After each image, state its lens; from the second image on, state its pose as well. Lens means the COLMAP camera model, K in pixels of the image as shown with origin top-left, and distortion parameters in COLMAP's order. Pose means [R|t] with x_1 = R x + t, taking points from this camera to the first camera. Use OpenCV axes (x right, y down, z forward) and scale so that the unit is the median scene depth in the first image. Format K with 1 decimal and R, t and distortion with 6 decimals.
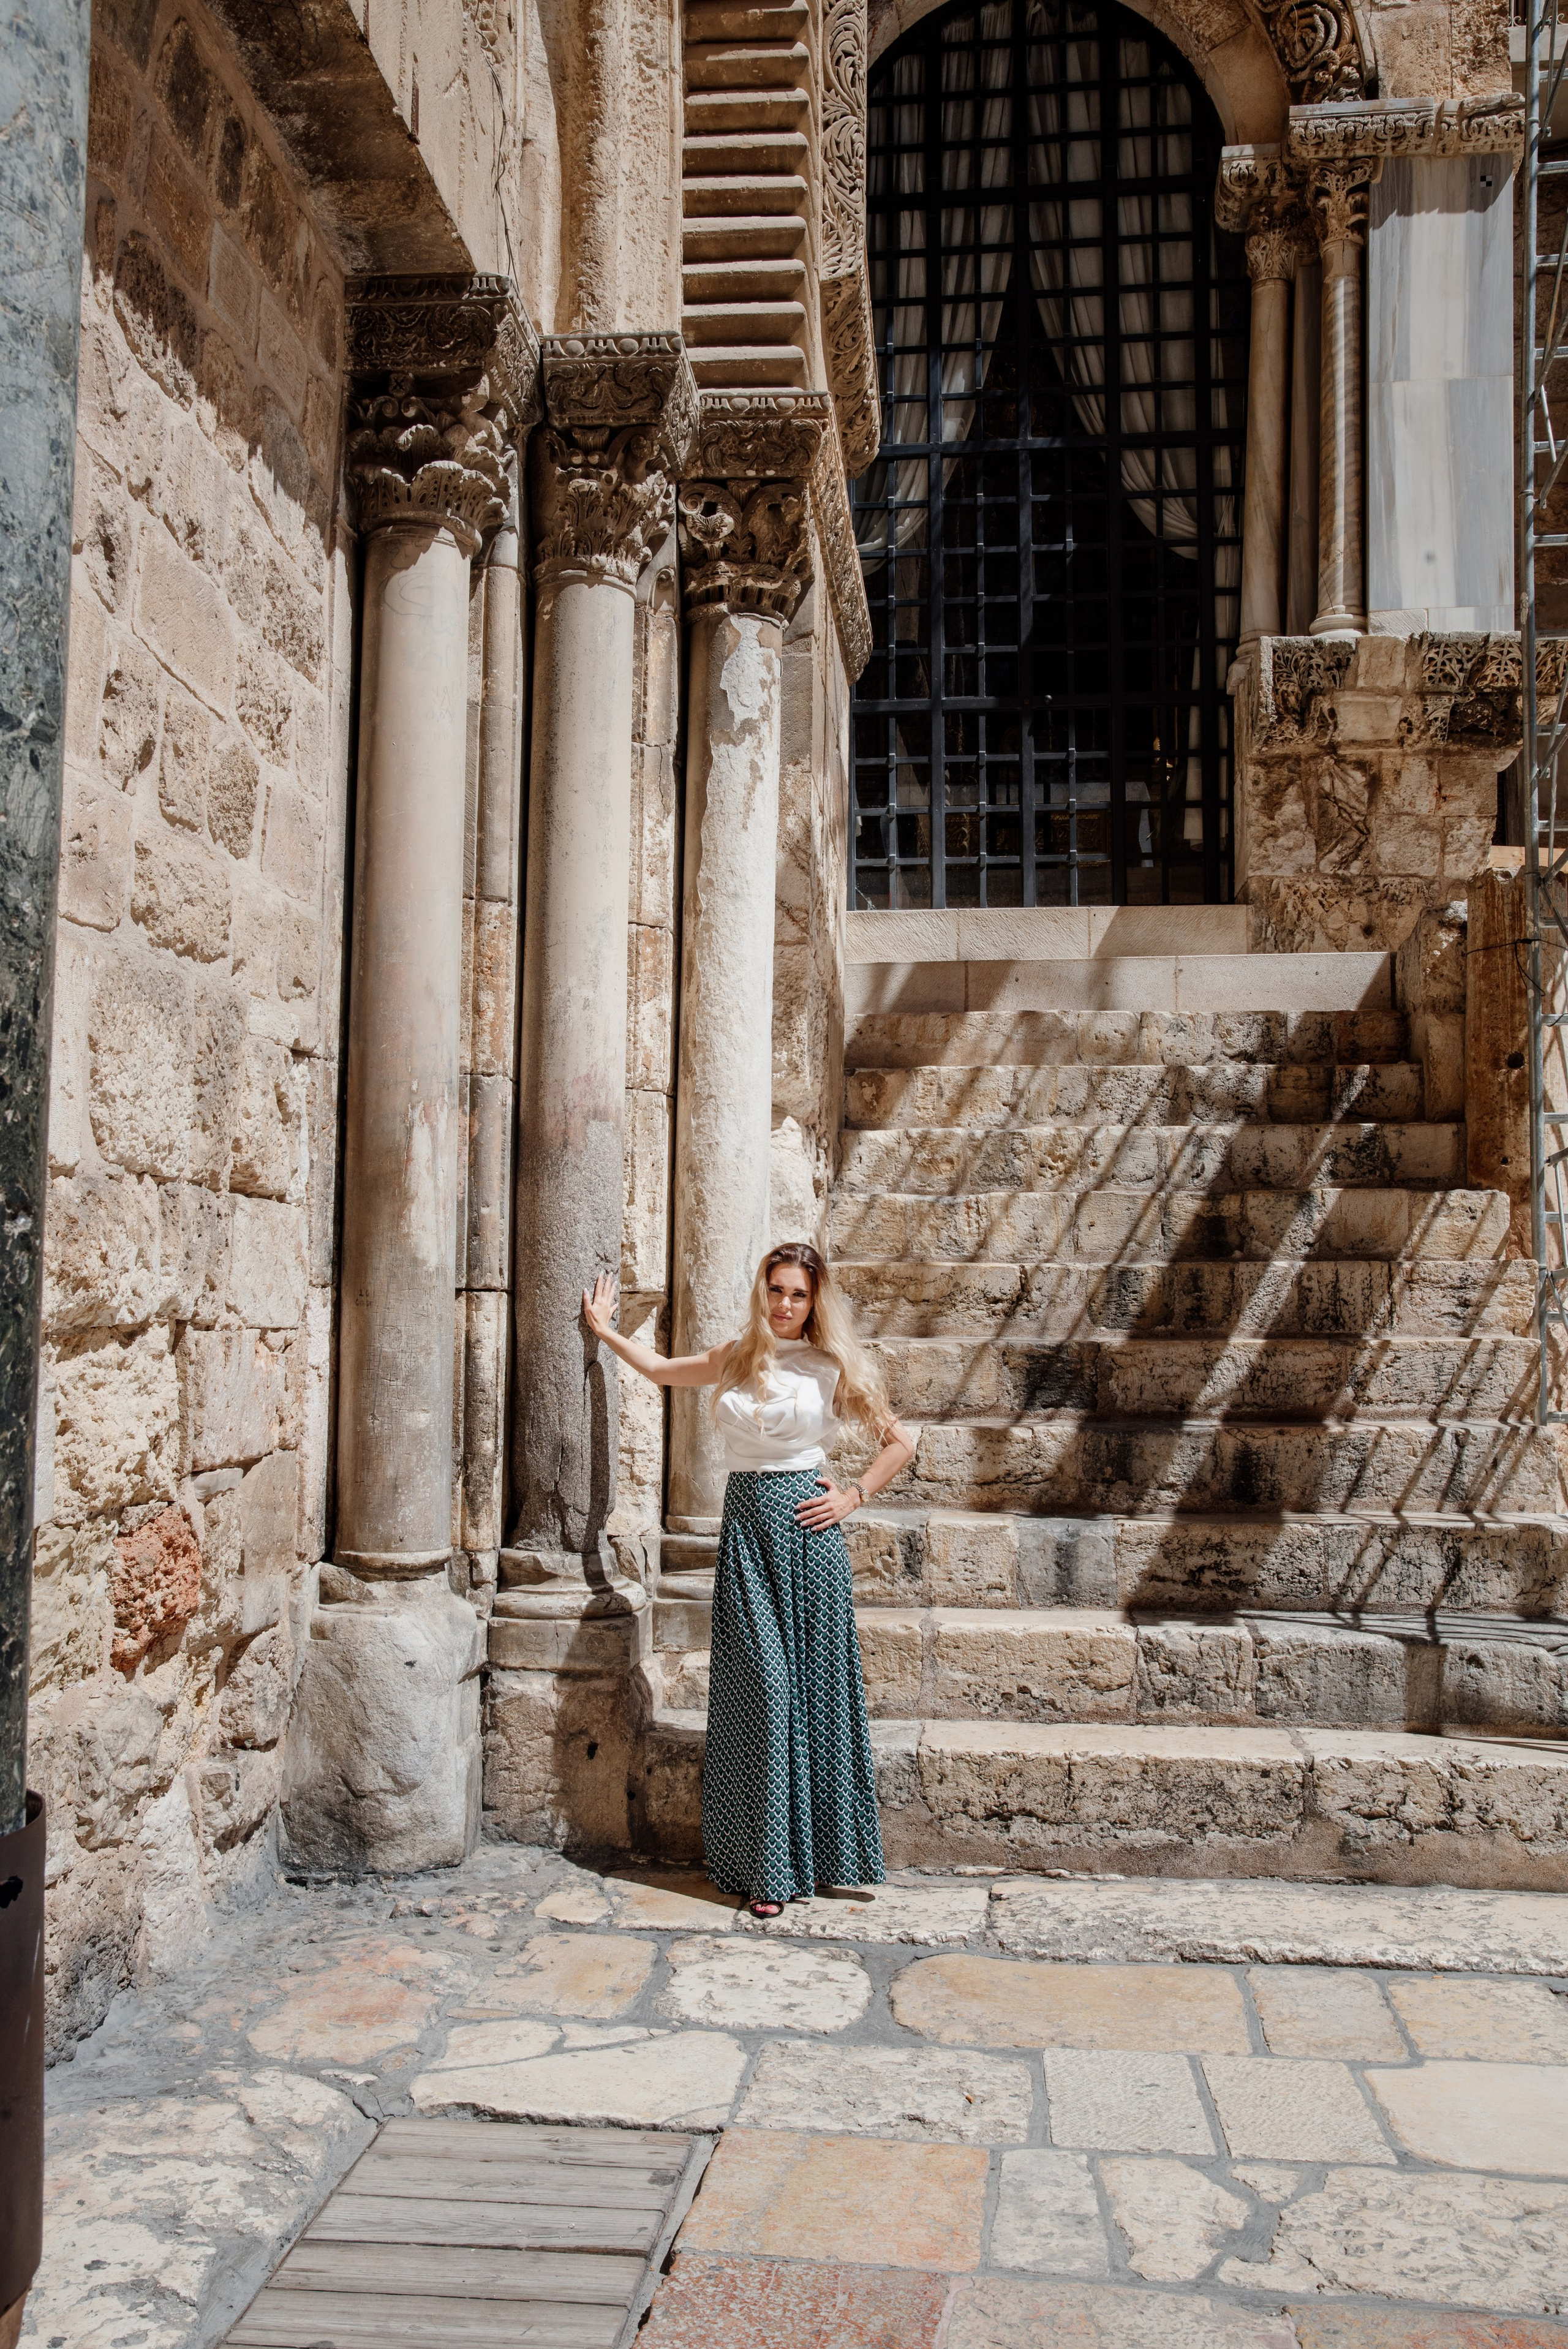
lens RADIAL K [[2110.8, 0, 790.6], [0, 2110.8, 1195.9], [0, 0, 1]] dist [-0.034332, 0.025381]
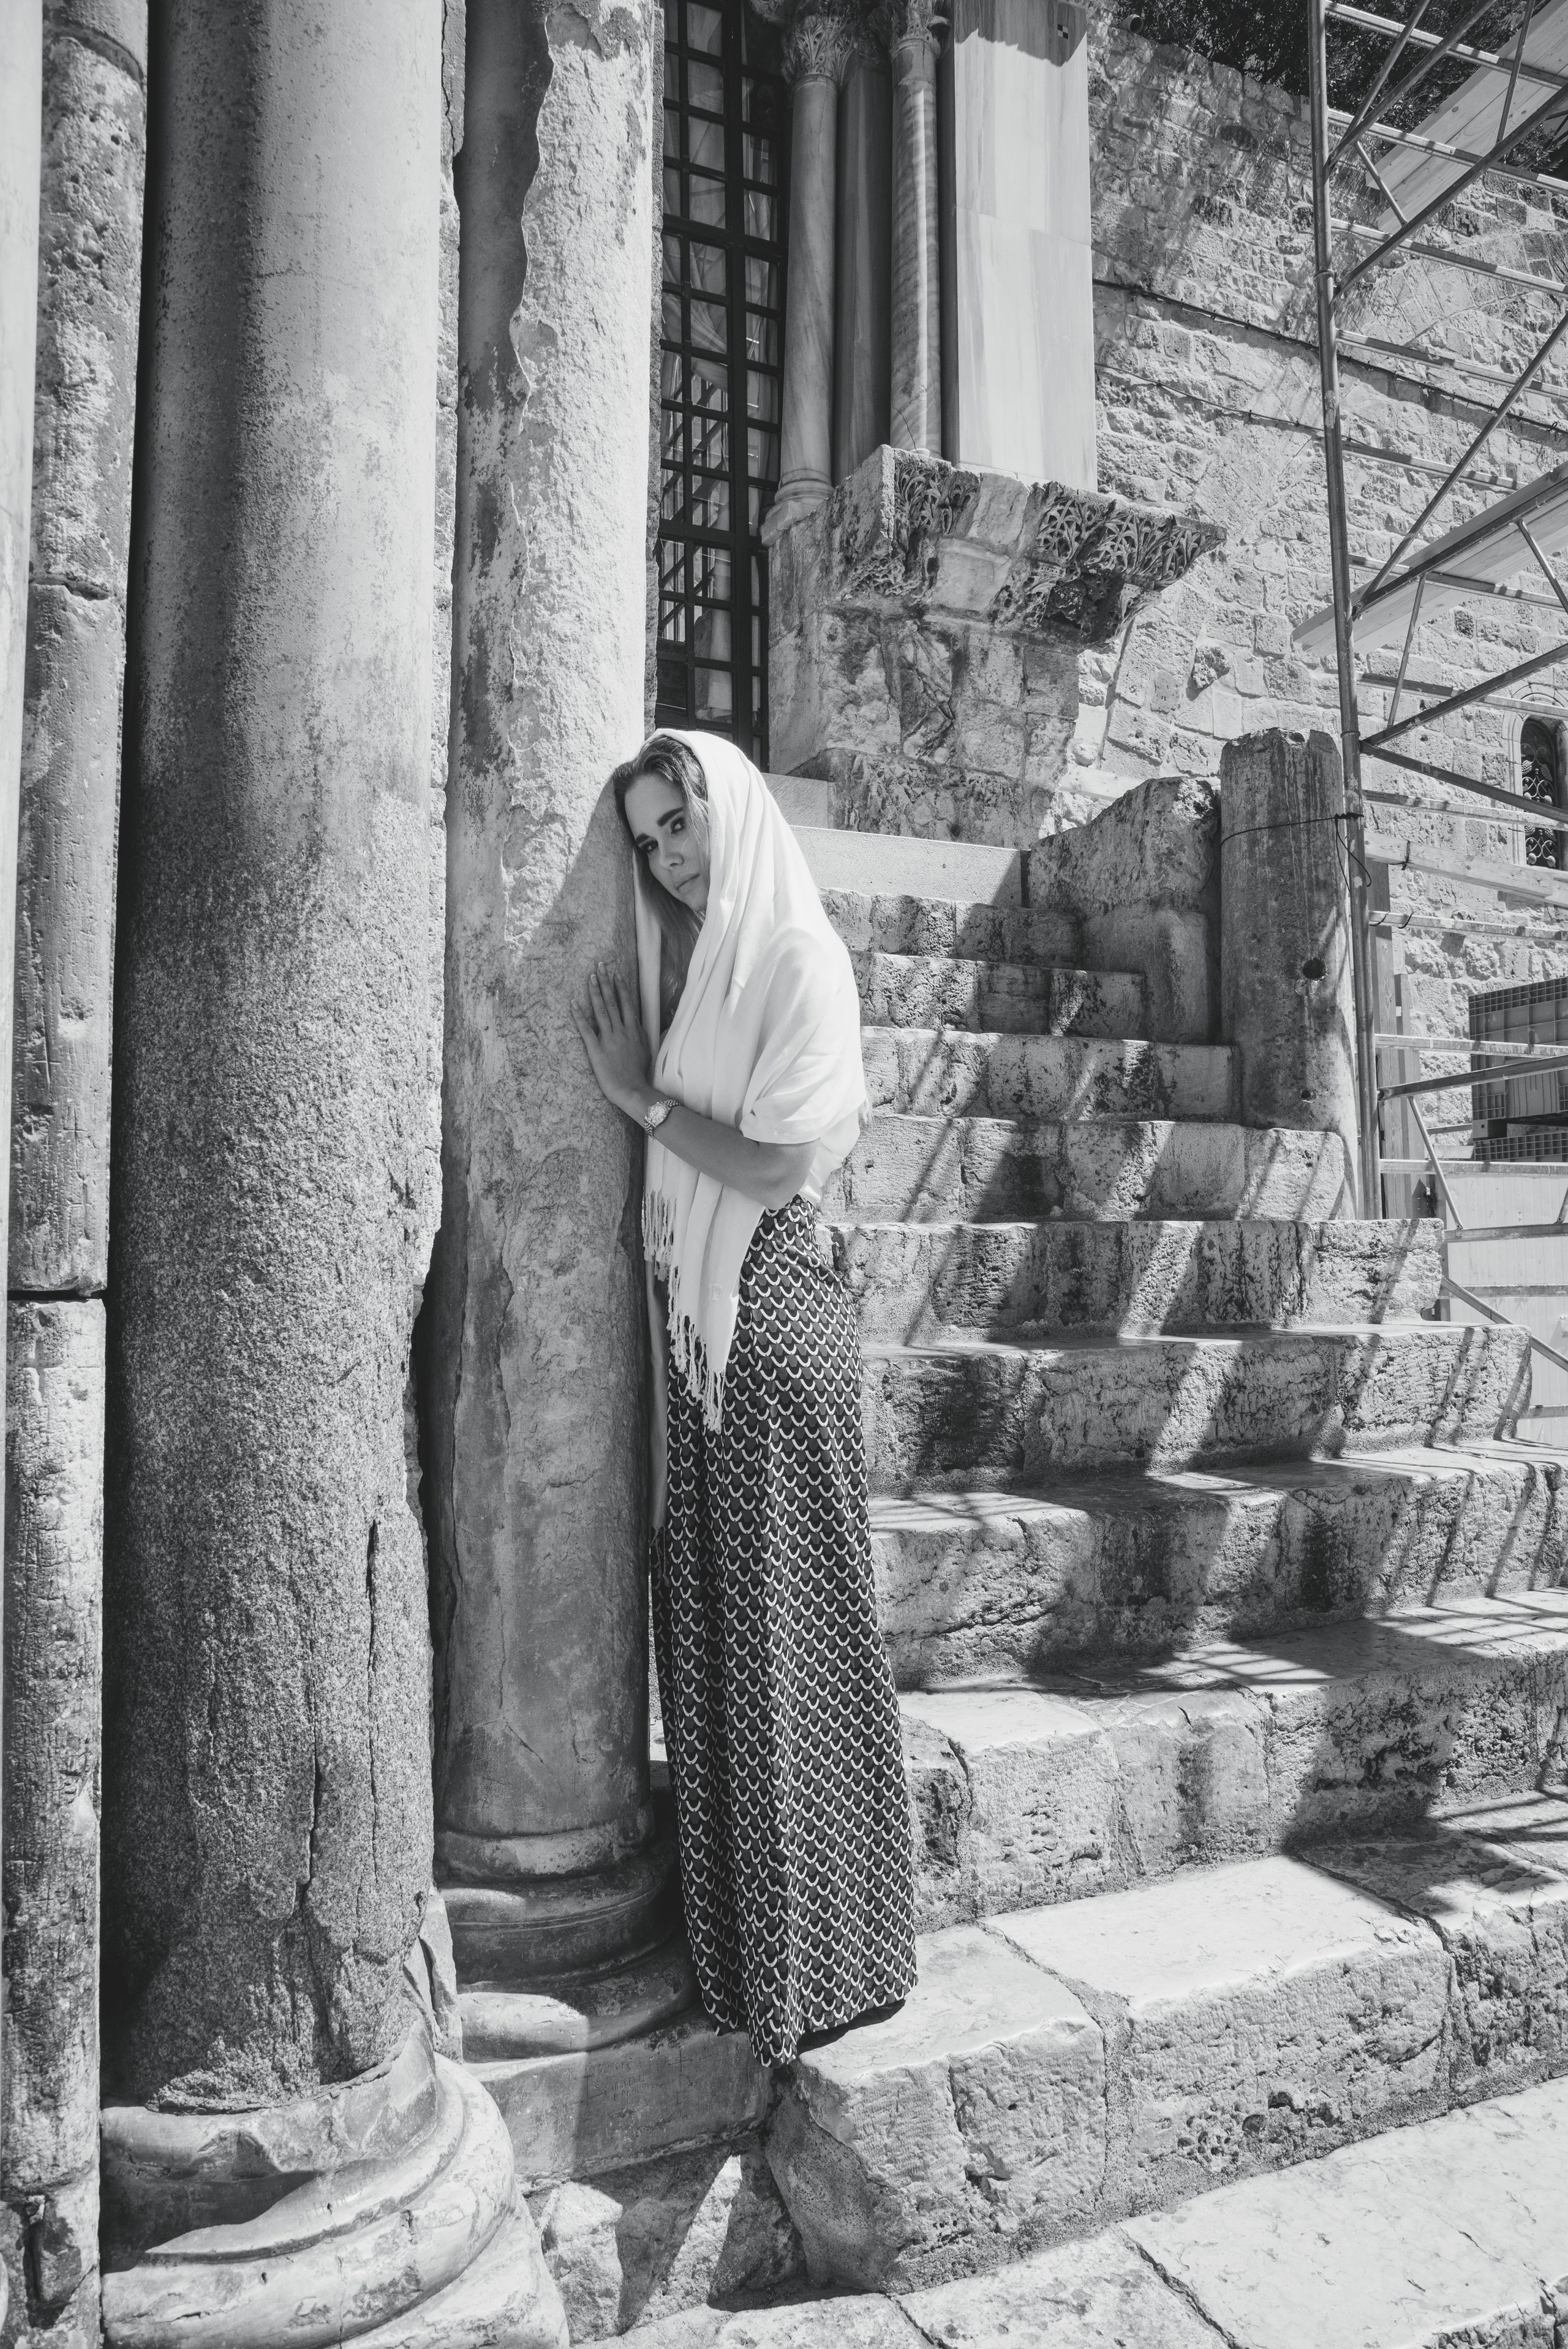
lens RADIAL K [[1615.9, 0, 785.8], [0, 1615.9, 1186.2], [0, 0, 1]] dist [-0.102409, 0.064370]
pose [[0.856851, 0.013323, 0.515392, -0.143513], [-0.013605, 0.999902, -0.003230, 0.023643], [-0.515384, -0.004244, 0.856949, 0.625250]]
